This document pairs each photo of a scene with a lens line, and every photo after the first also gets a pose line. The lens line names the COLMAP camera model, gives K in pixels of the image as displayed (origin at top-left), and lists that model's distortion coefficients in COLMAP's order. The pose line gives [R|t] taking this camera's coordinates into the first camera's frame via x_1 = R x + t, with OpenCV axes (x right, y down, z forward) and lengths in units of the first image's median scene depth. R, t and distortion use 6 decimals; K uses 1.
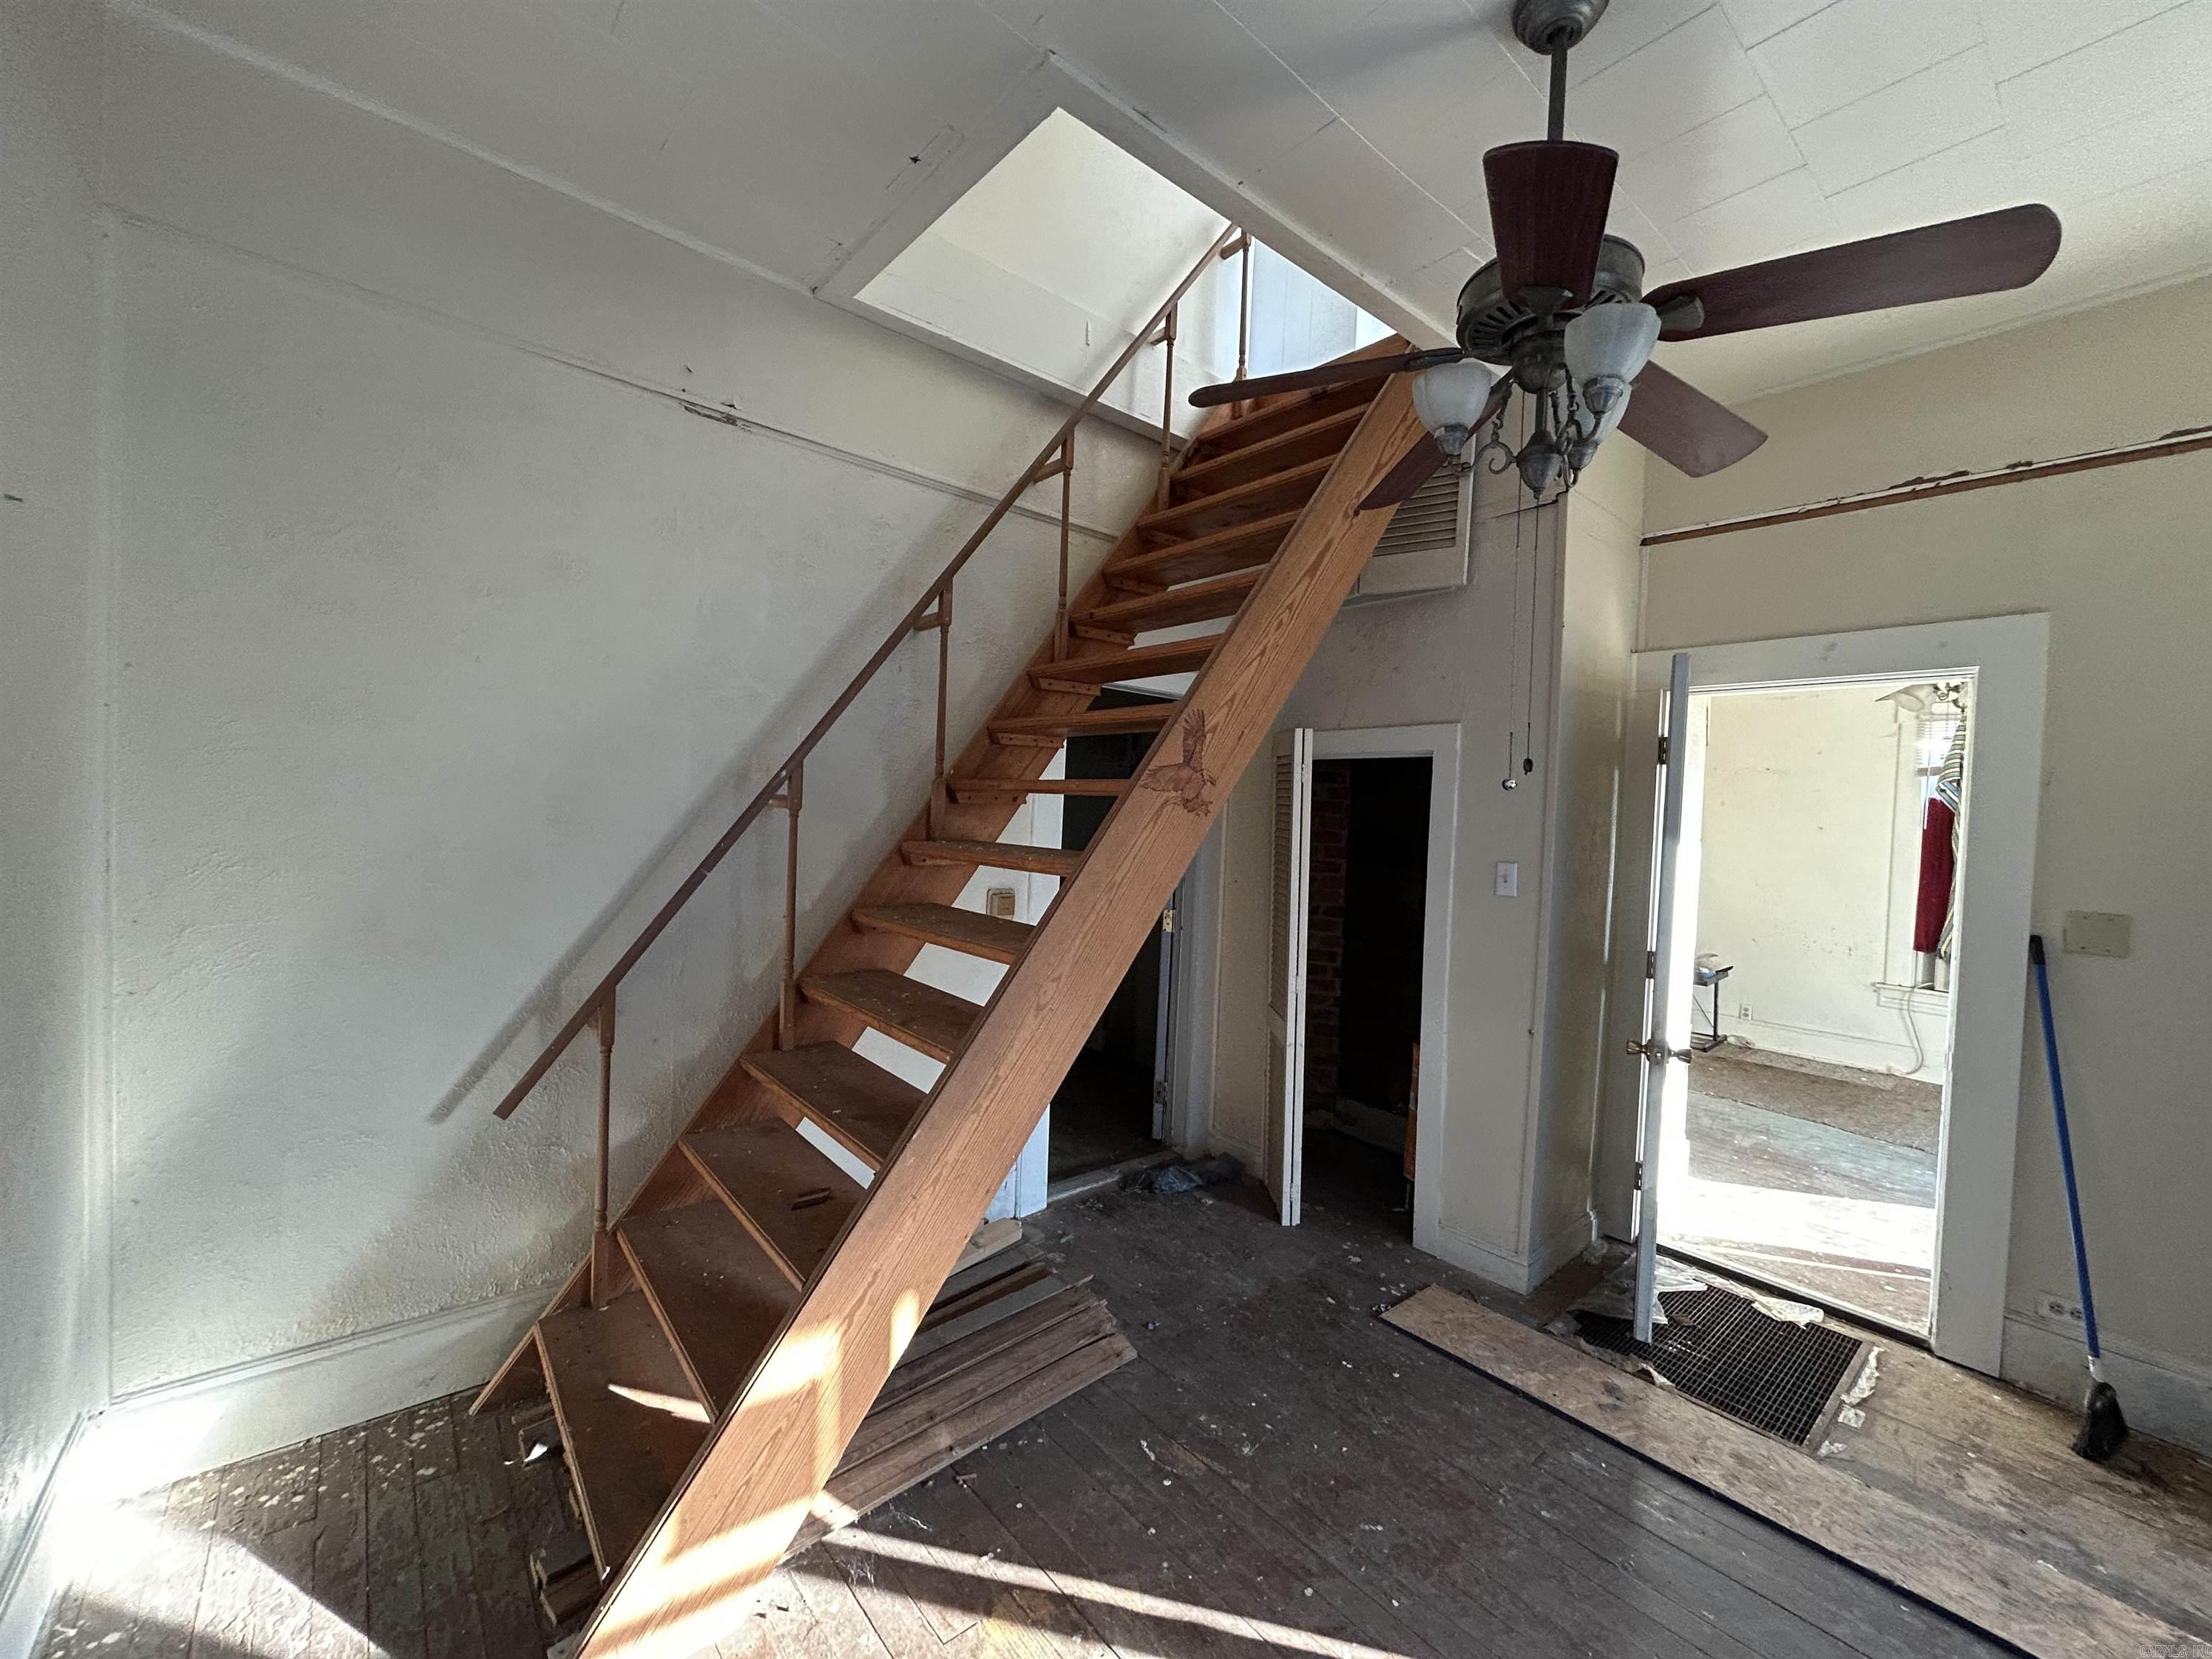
lens RADIAL K [[885.8, 0, 1111.2], [0, 885.8, 830.9], [0, 0, 1]] dist [-0.000077, -0.000018]
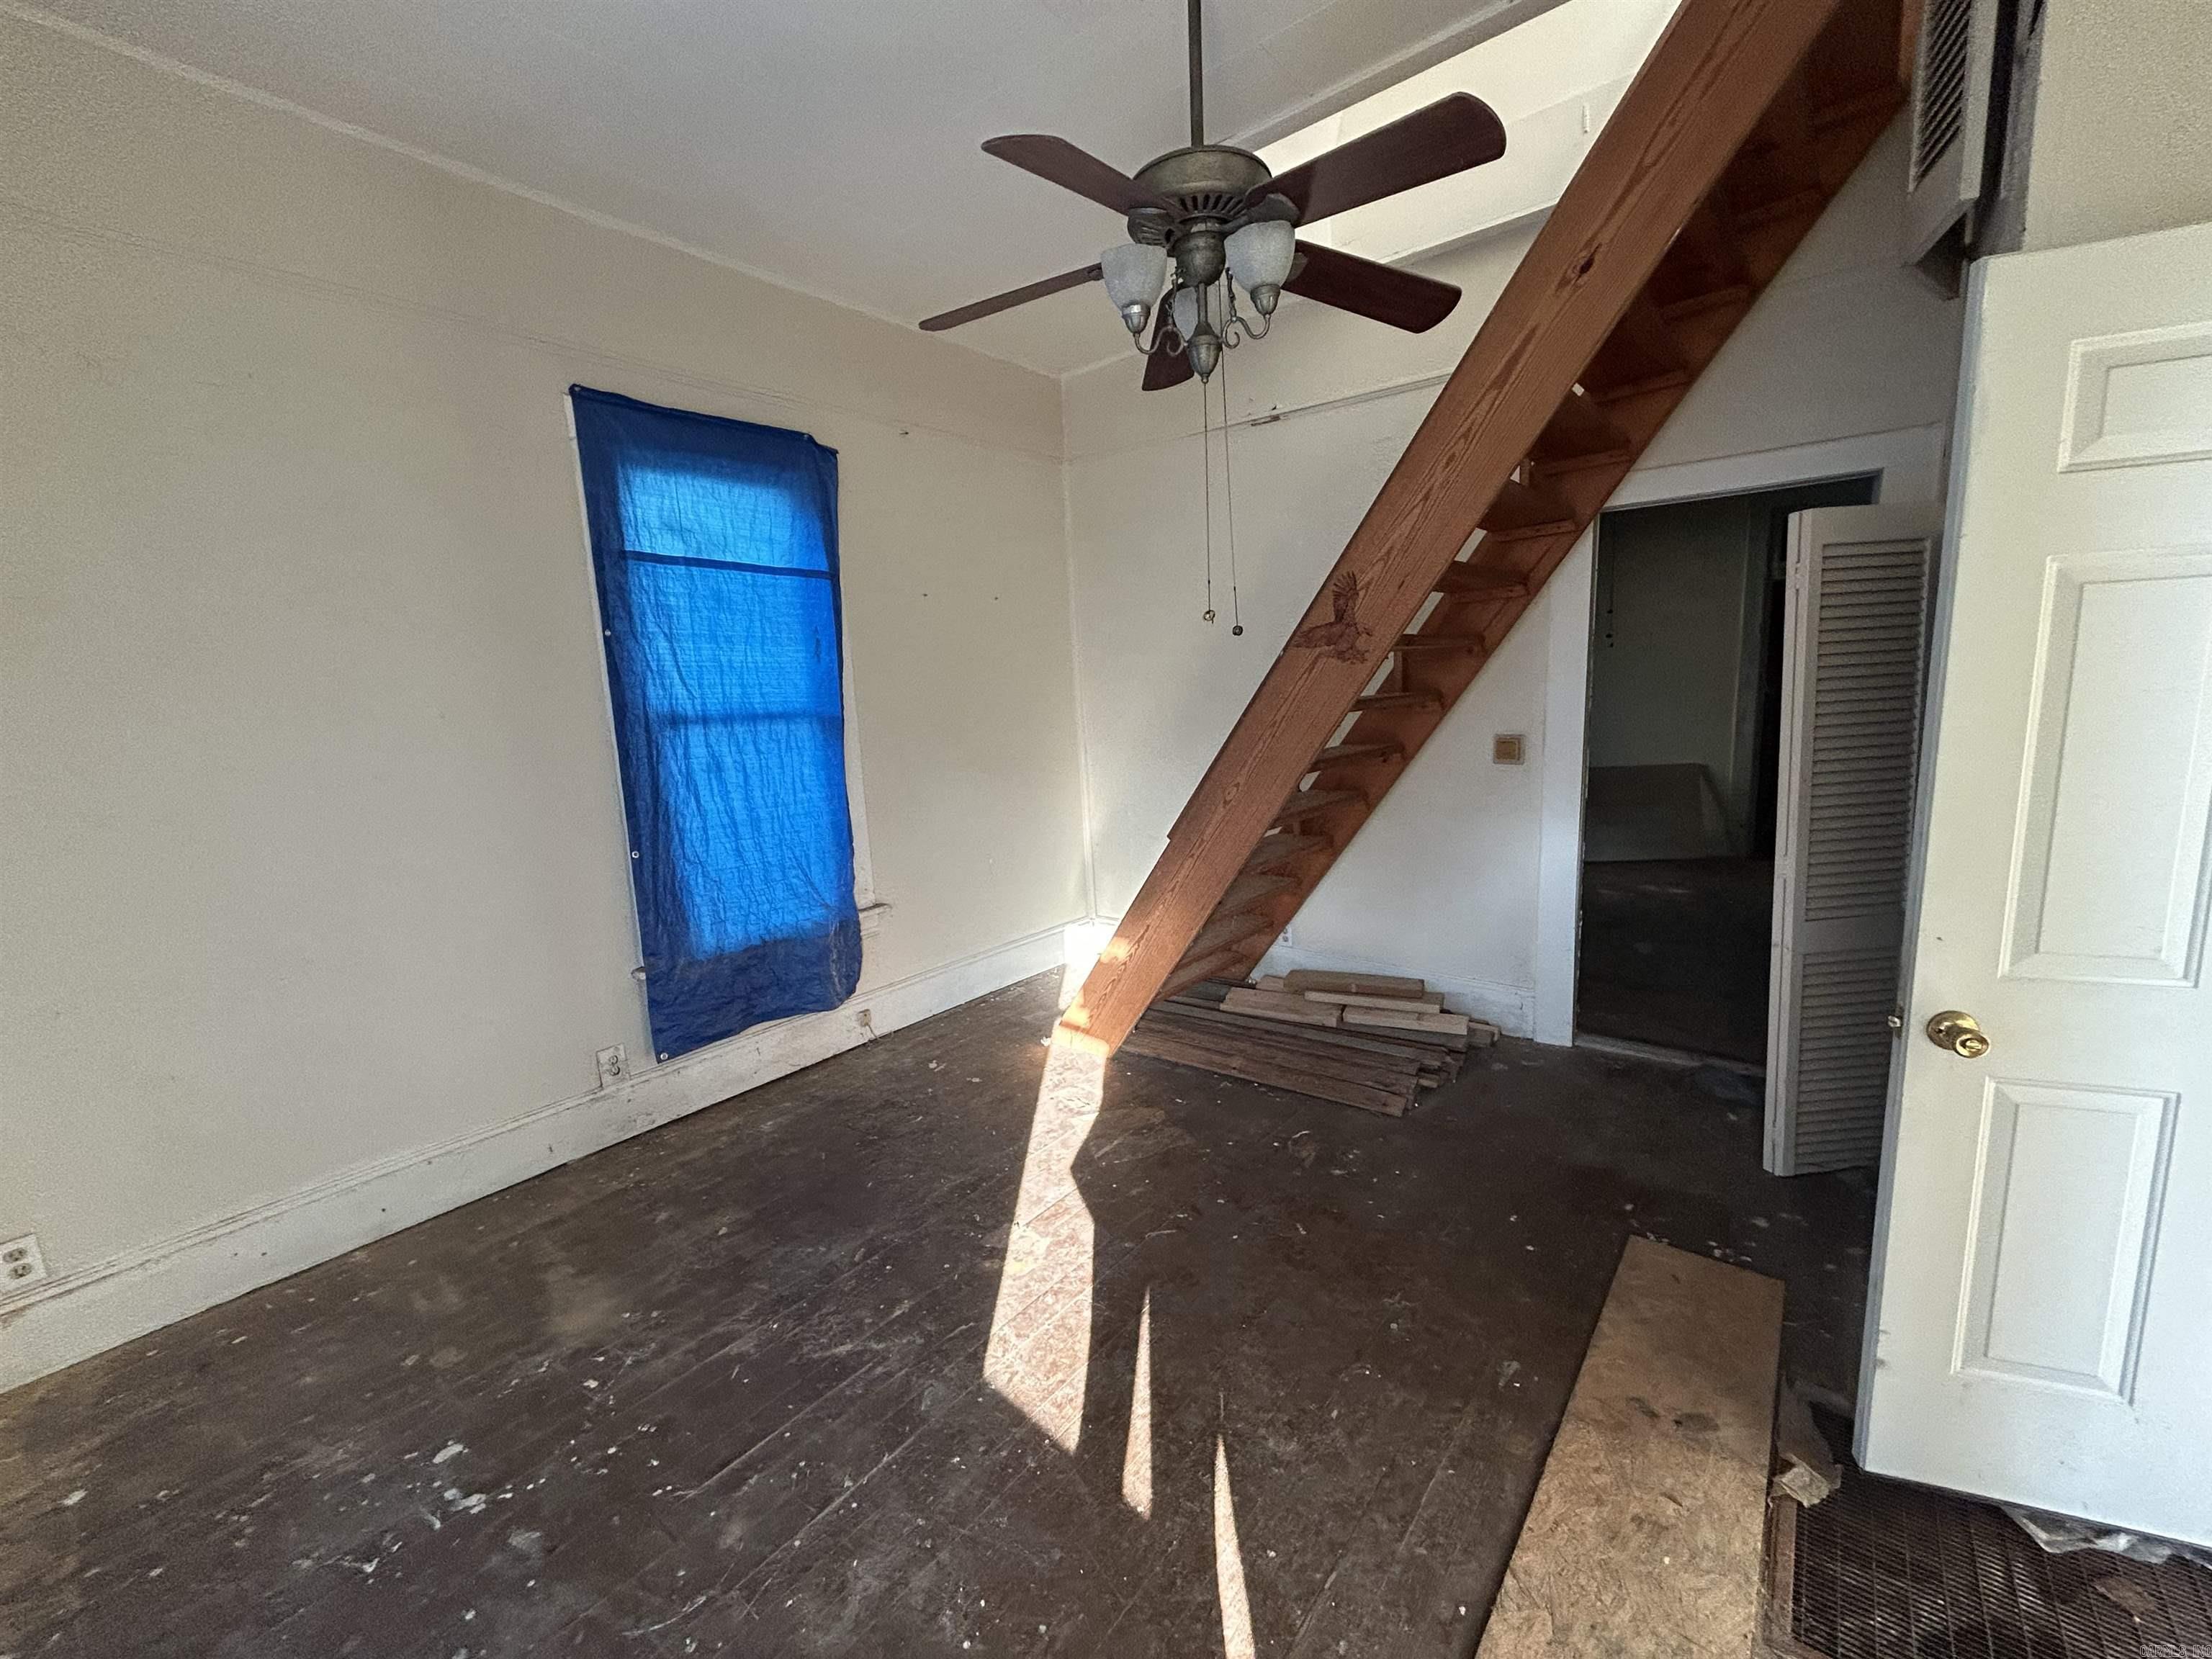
lens RADIAL K [[885.8, 0, 1114.8], [0, 885.8, 823.8], [0, 0, 1]] dist [-0.000077, -0.000018]
pose [[0.198515, 0.105374, -0.974417, 1.119797], [0.034666, 0.992827, 0.114428, 0.044711], [0.979485, -0.056495, 0.193438, 0.417152]]
